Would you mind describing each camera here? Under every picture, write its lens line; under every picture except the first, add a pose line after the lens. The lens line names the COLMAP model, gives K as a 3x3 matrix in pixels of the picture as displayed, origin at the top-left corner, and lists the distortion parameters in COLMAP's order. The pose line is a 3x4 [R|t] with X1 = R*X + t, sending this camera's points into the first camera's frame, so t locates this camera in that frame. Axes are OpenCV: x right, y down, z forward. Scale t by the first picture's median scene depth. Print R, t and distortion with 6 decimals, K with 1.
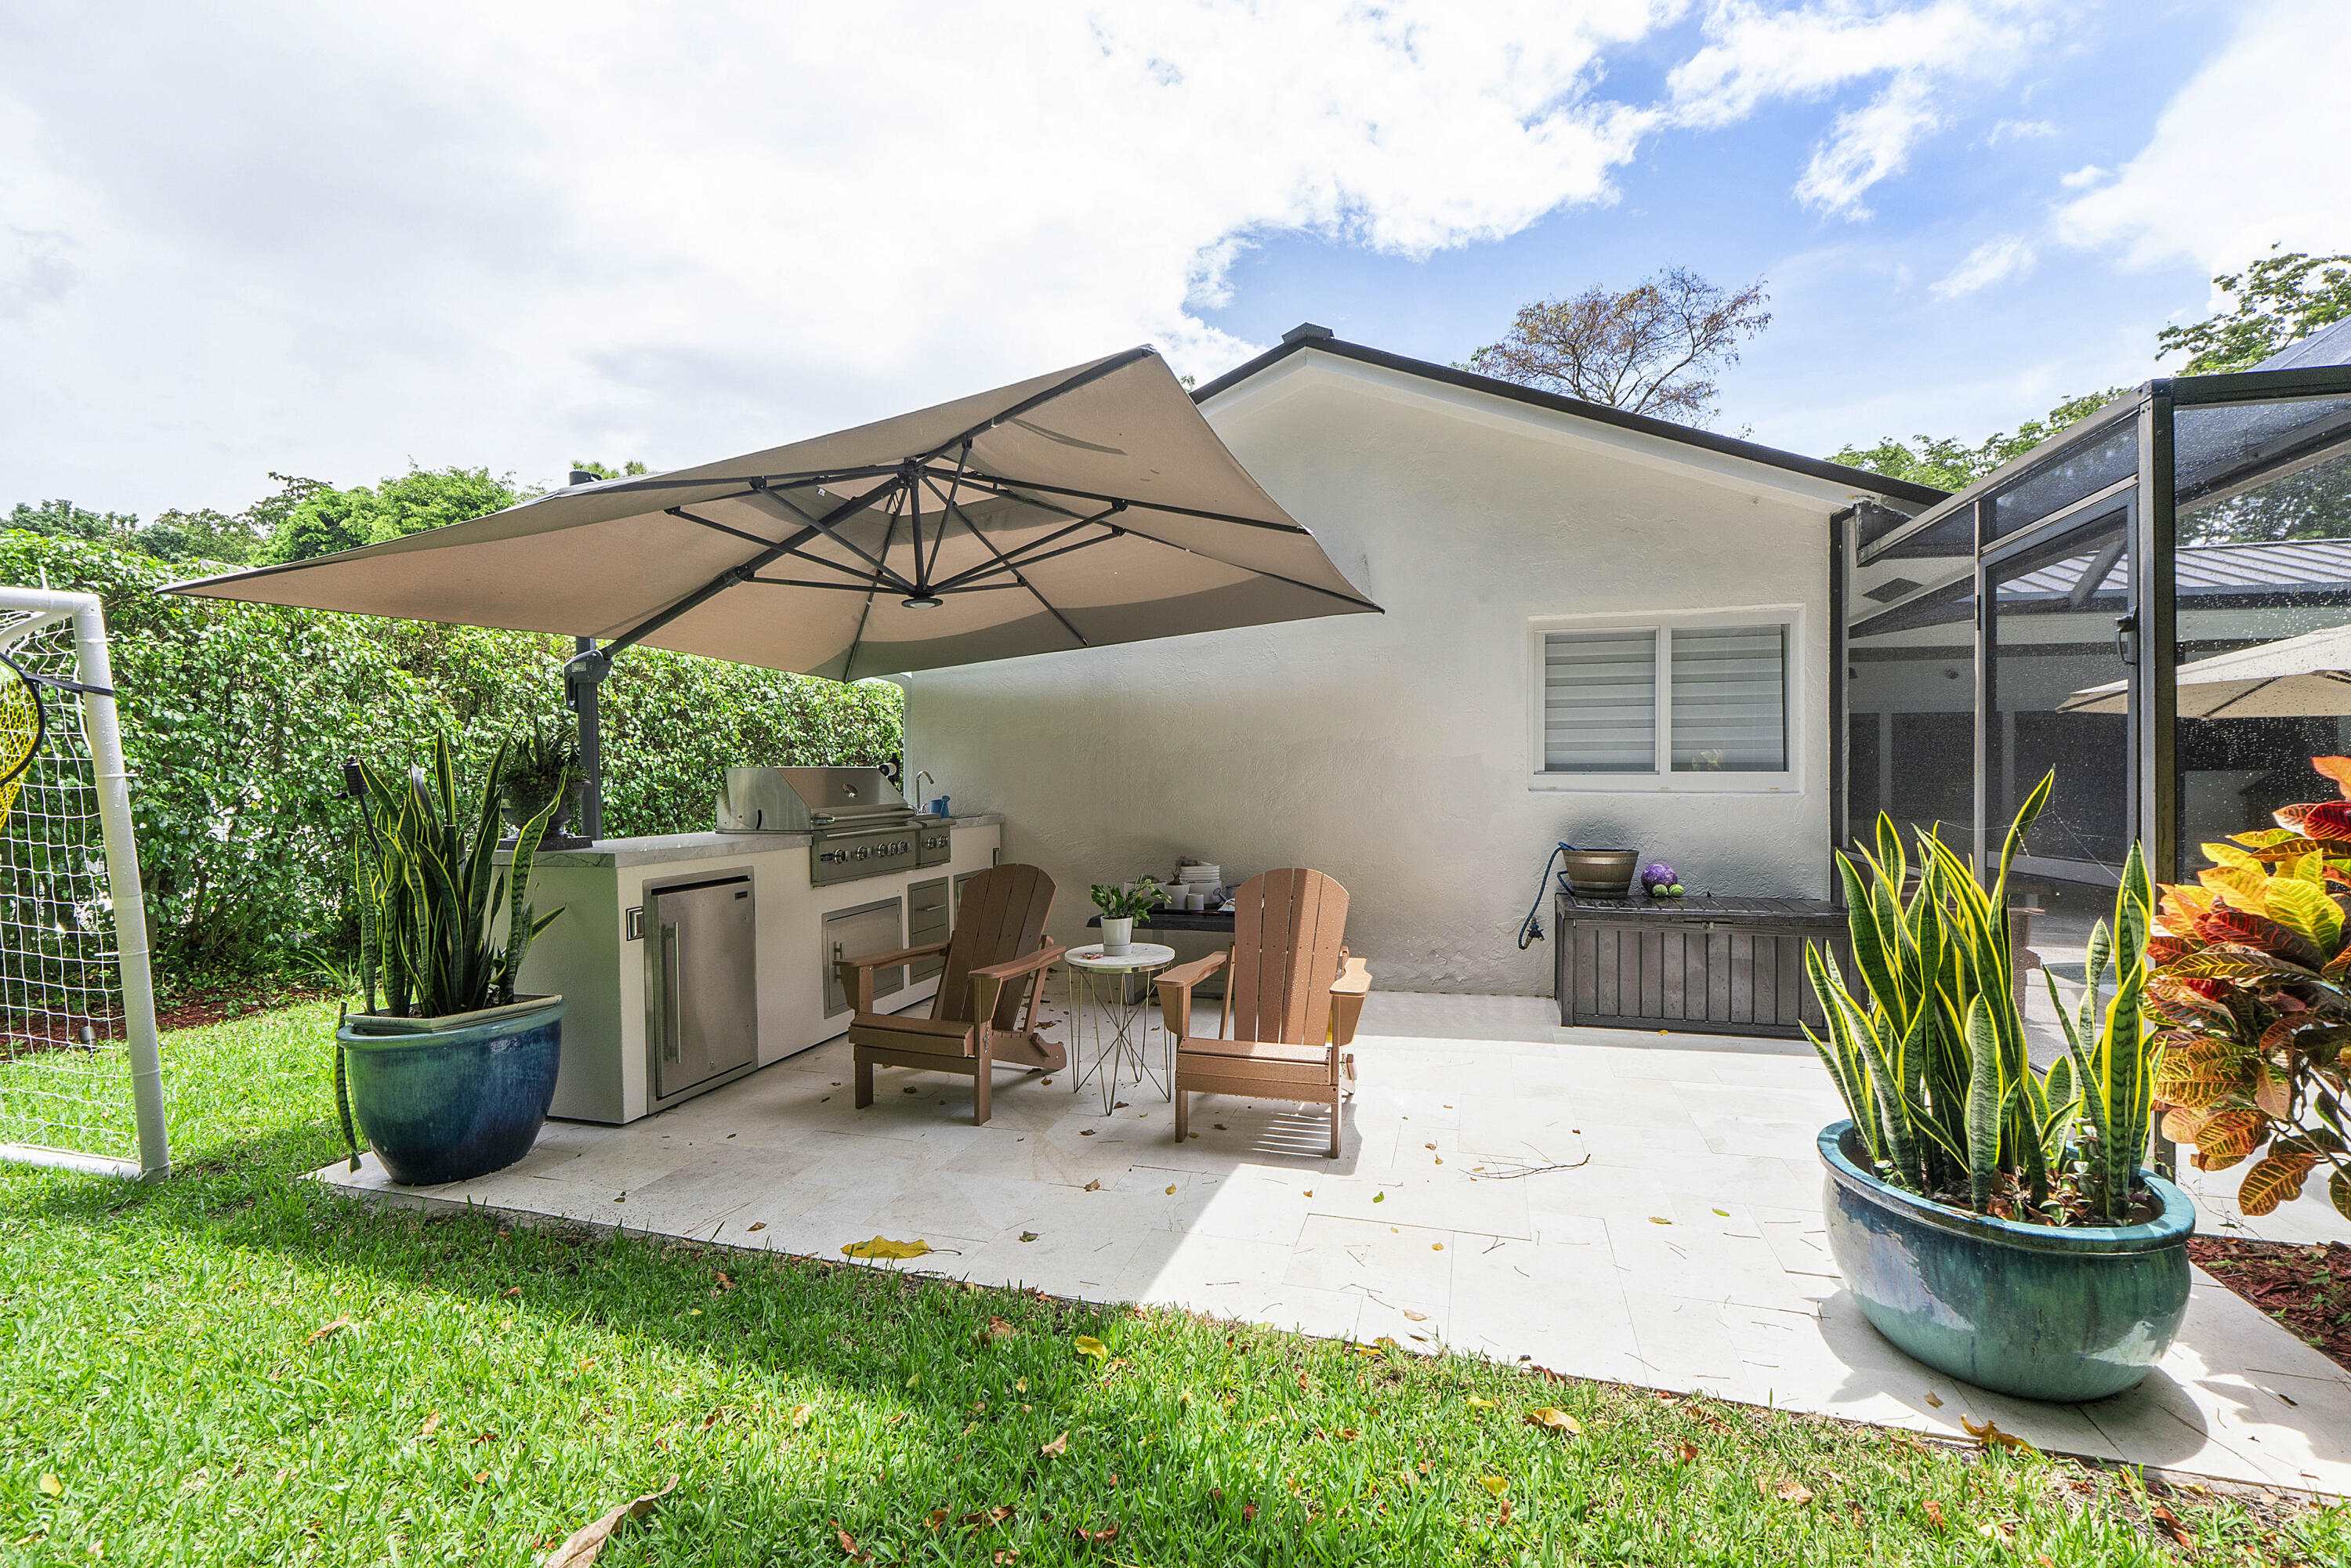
lens RADIAL K [[1004.0, 0, 1183.7], [0, 1004.0, 778.1], [0, 0, 1]] dist [-0.001449, -0.000208]
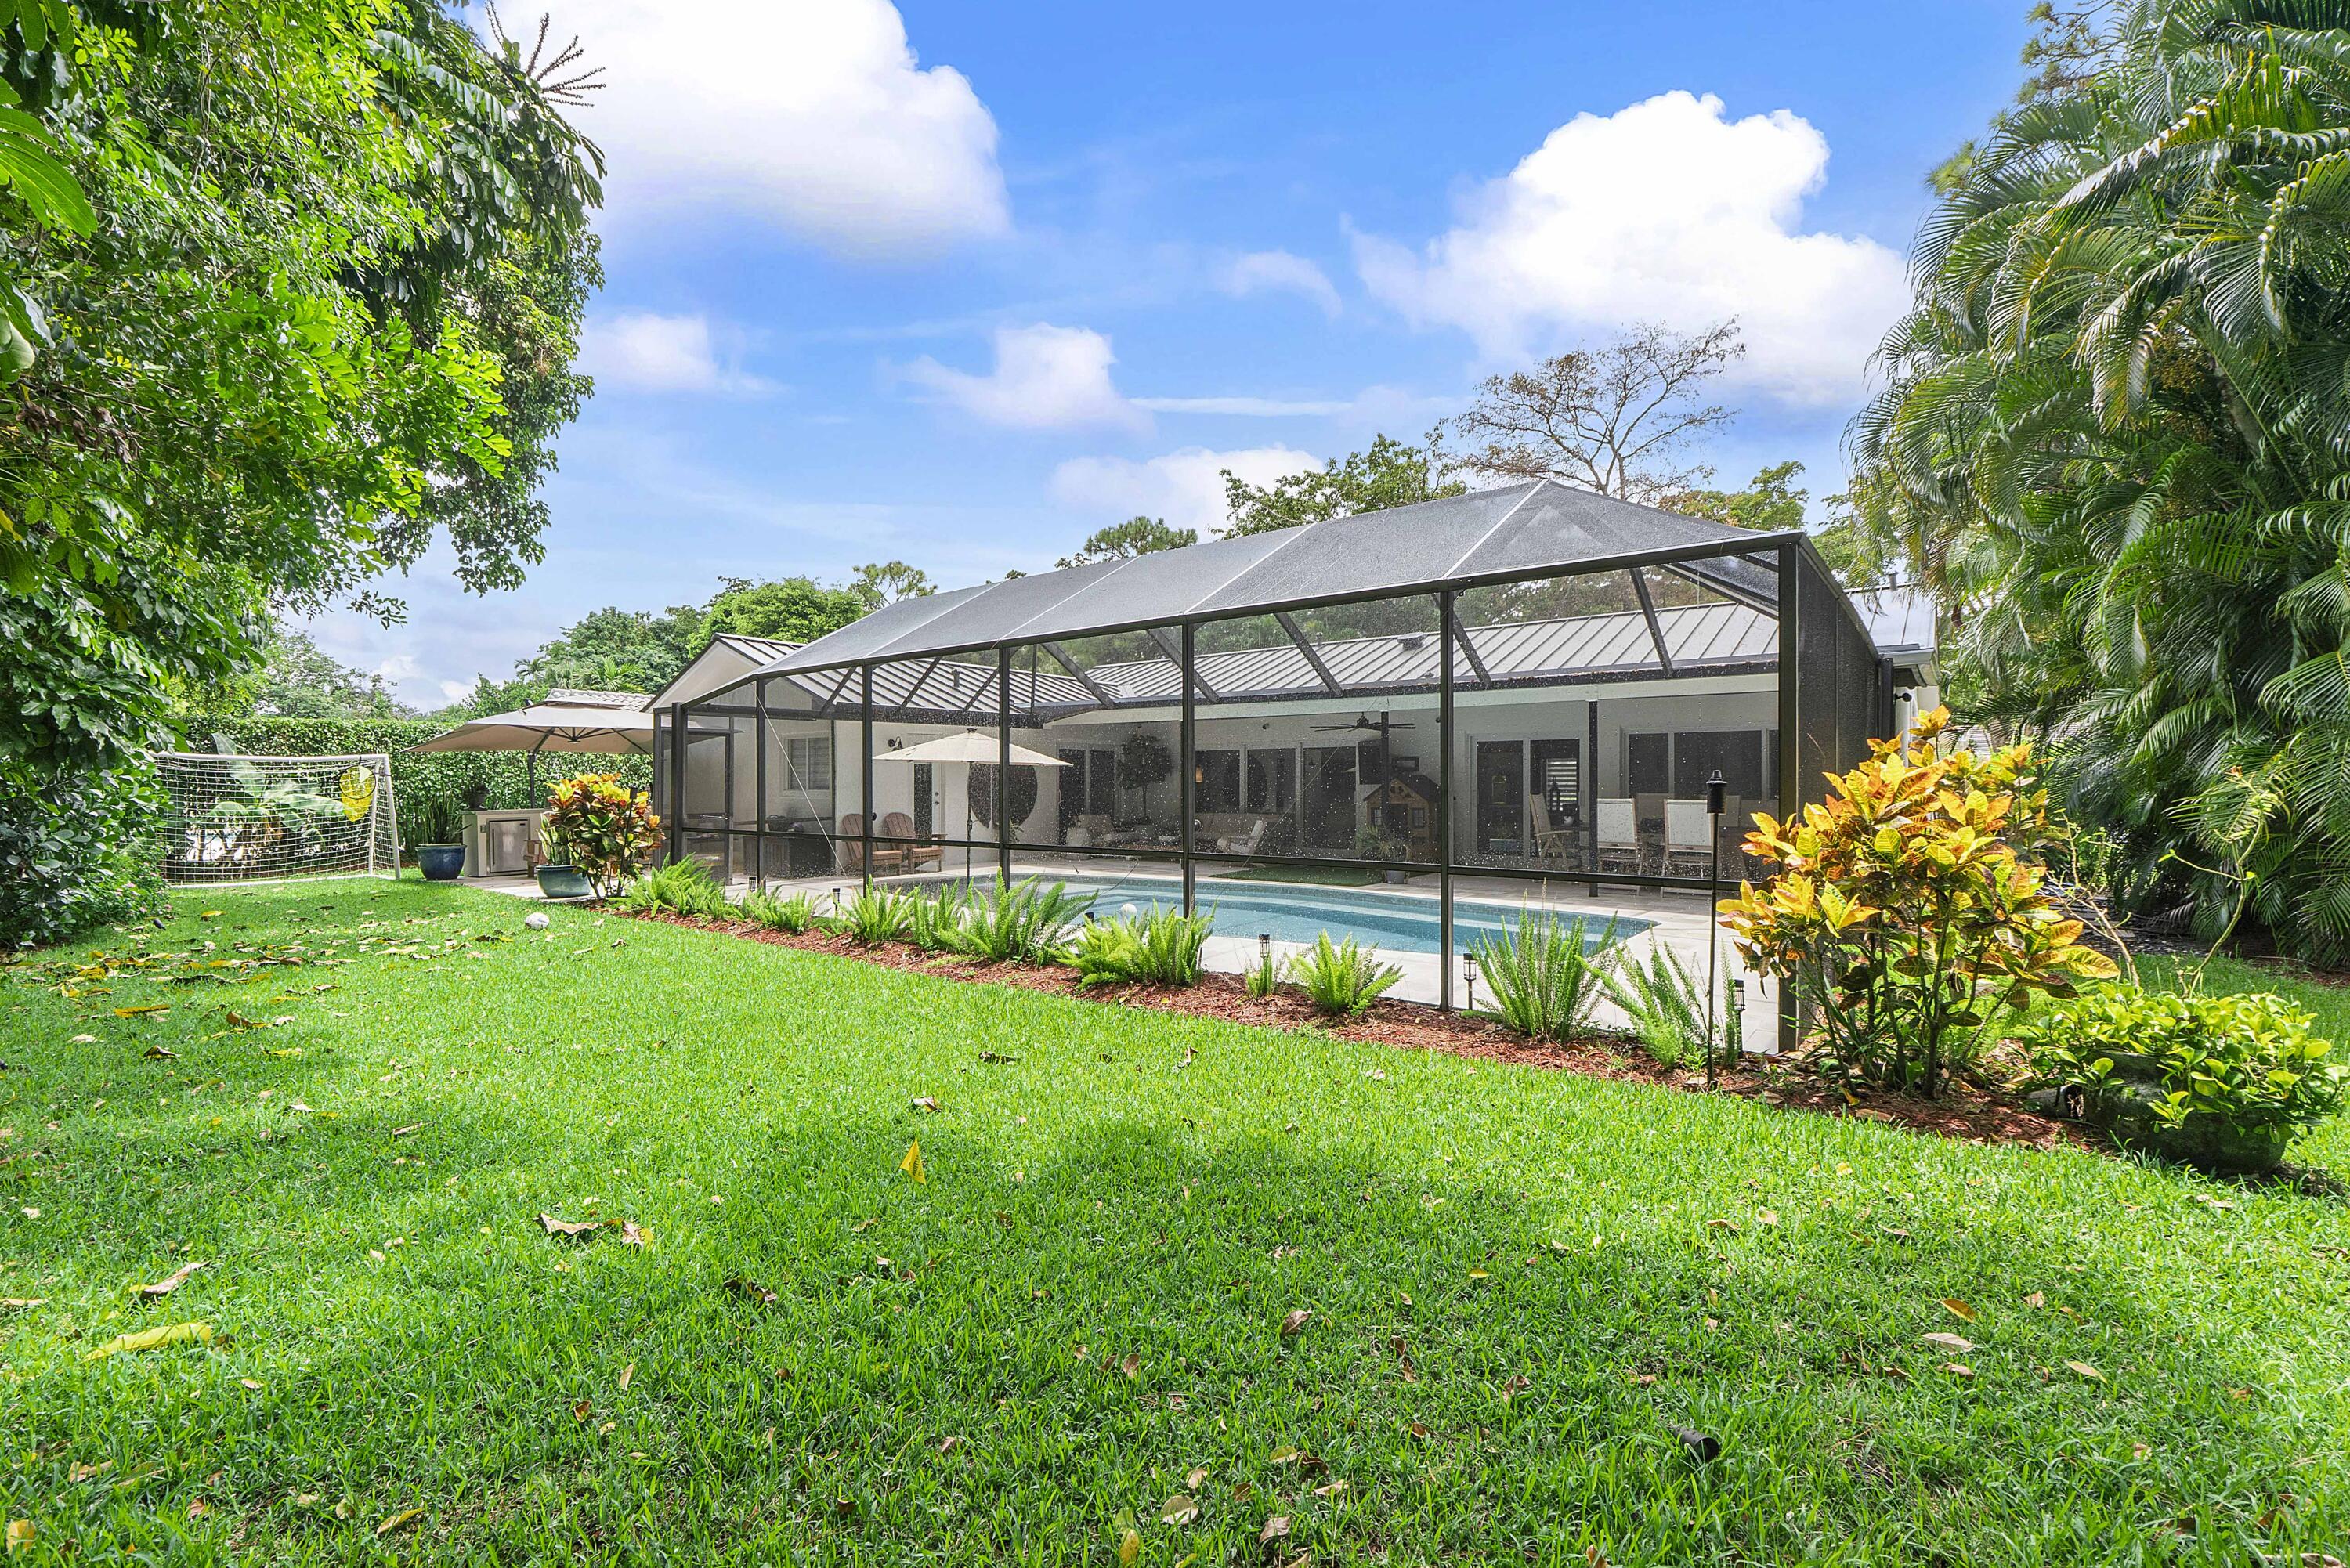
lens RADIAL K [[1003.5, 0, 1183.2], [0, 1003.5, 778.1], [0, 0, 1]] dist [-0.001449, -0.000208]
pose [[0.933153, -0.006451, -0.359422, 2.518278], [0.005598, 0.999979, -0.003414, -0.020717], [0.359436, 0.001174, 0.933169, -1.258781]]
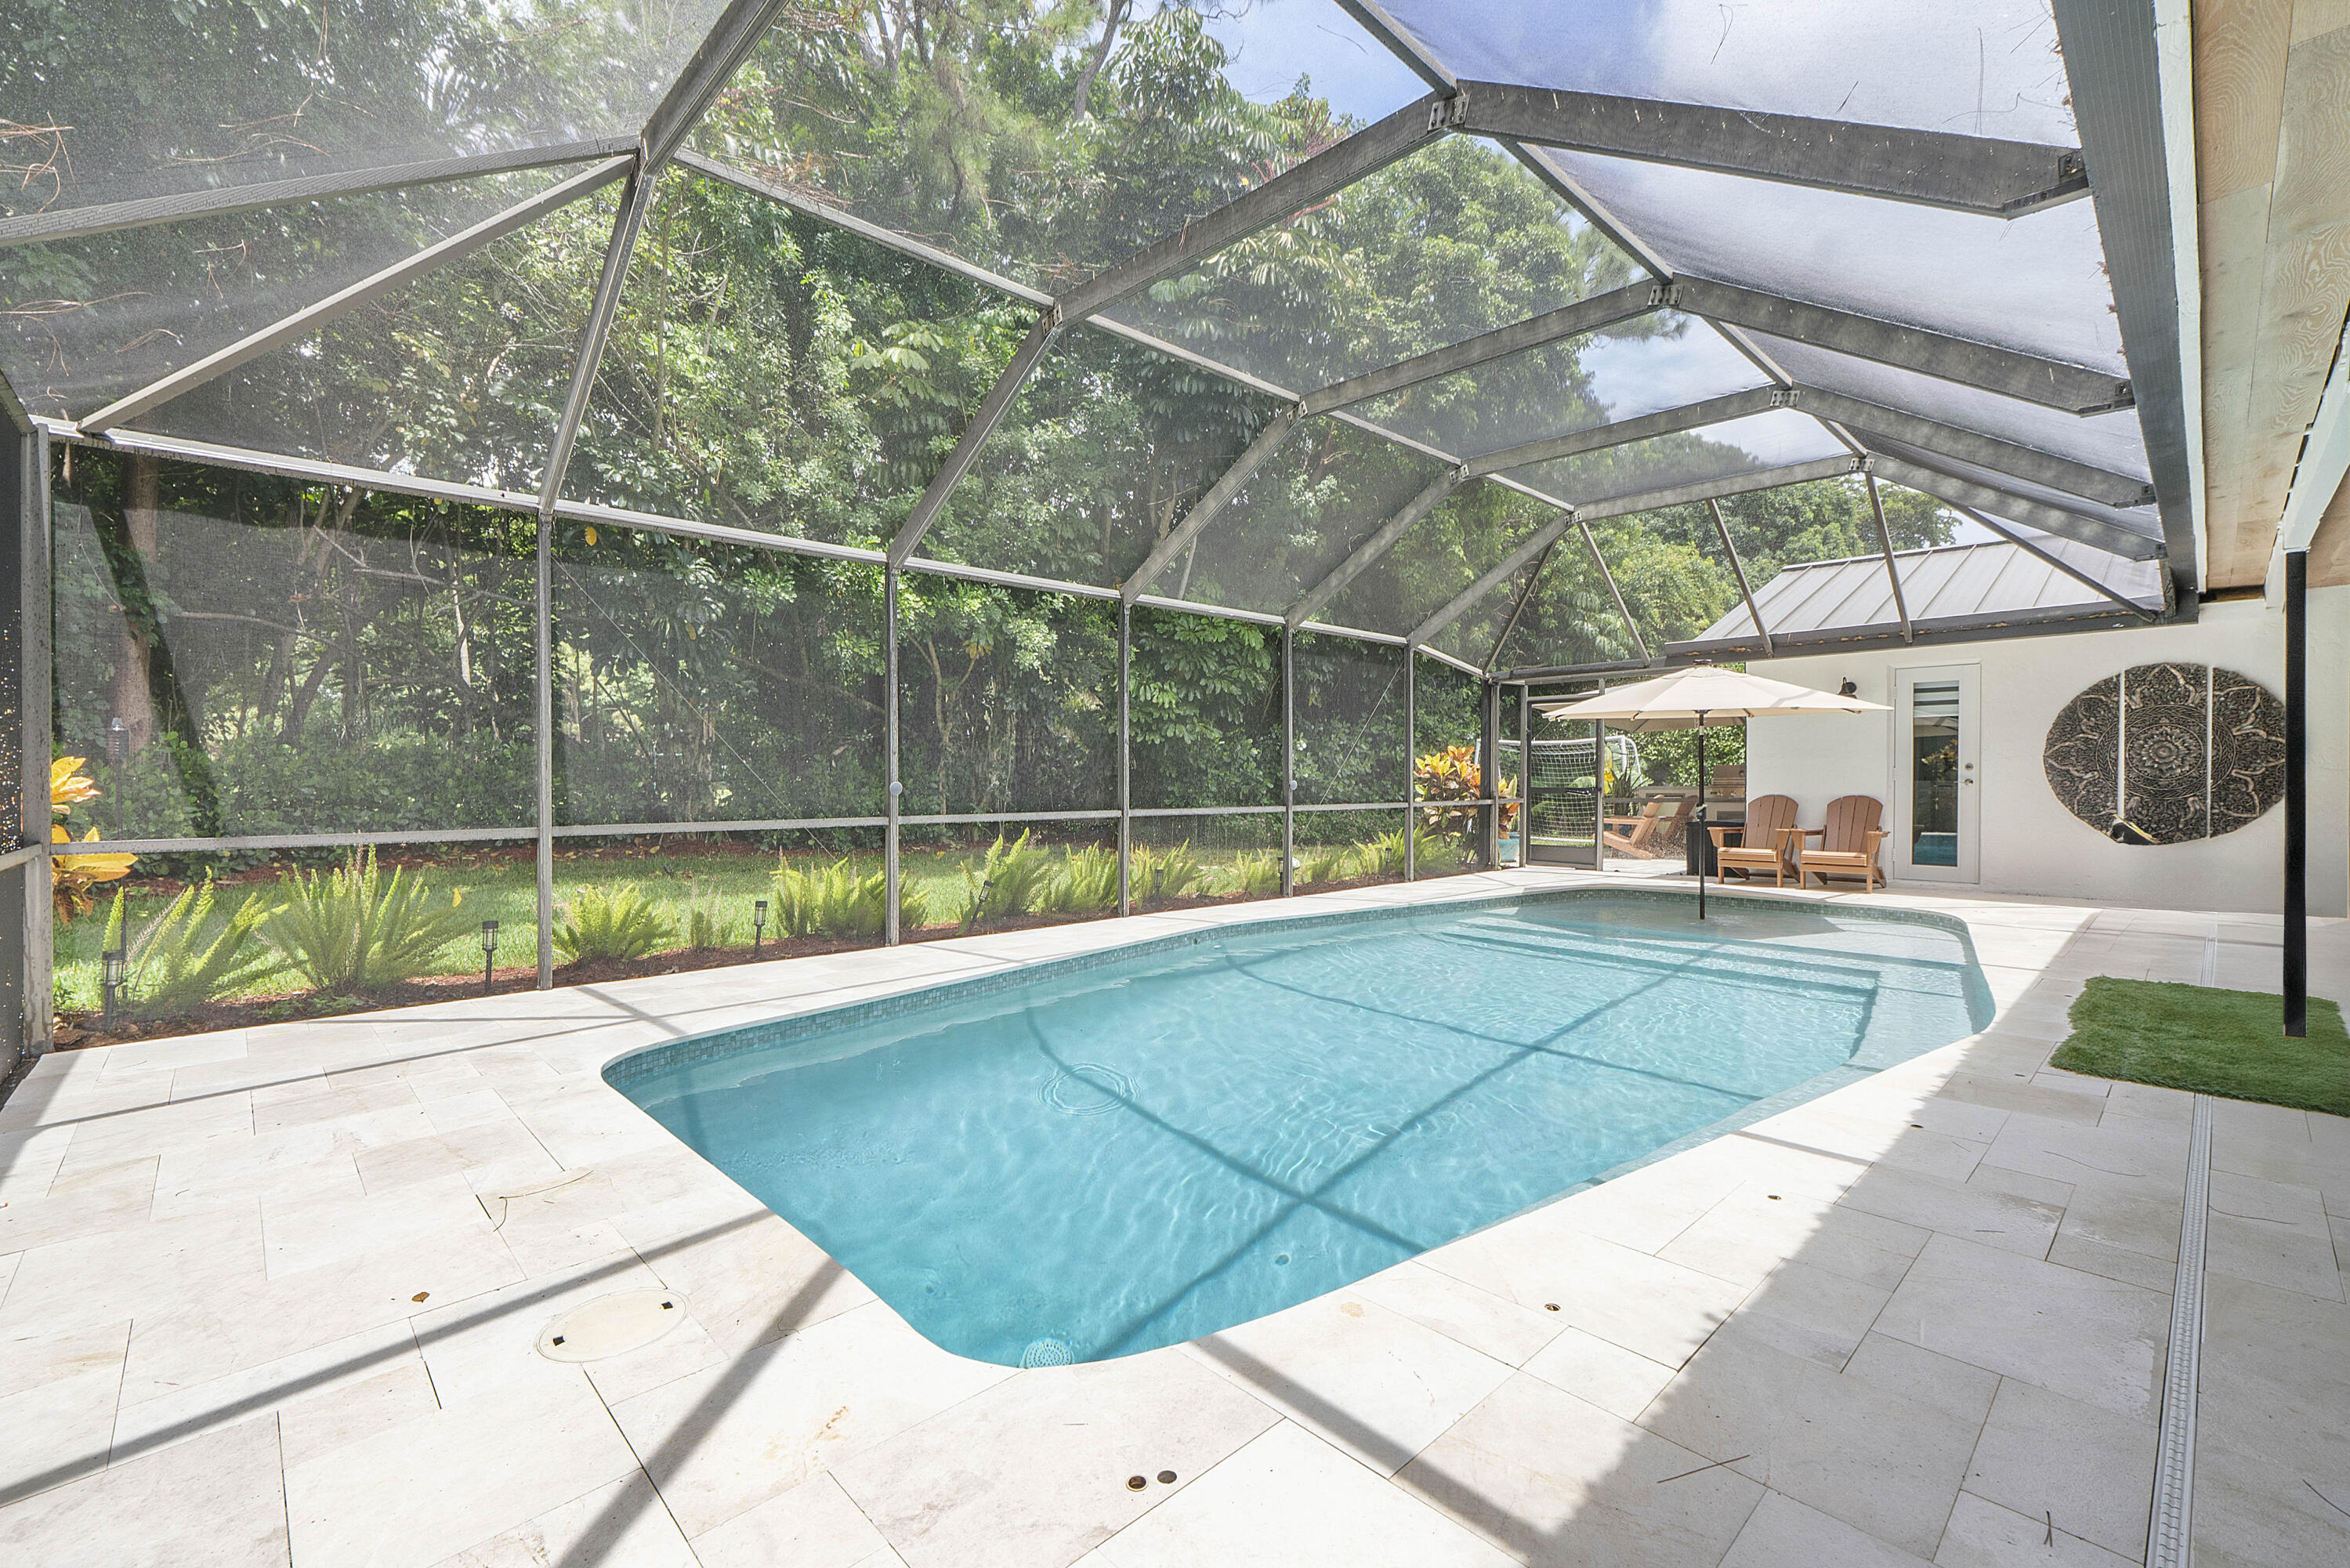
lens RADIAL K [[1003.6, 0, 1183.2], [0, 1003.6, 778.1], [0, 0, 1]] dist [-0.001449, -0.000208]
pose [[-0.493617, -0.002535, -0.869676, 2.947464], [0.003416, 0.999982, -0.004853, 0.037310], [0.869673, -0.005366, -0.493599, 1.001301]]
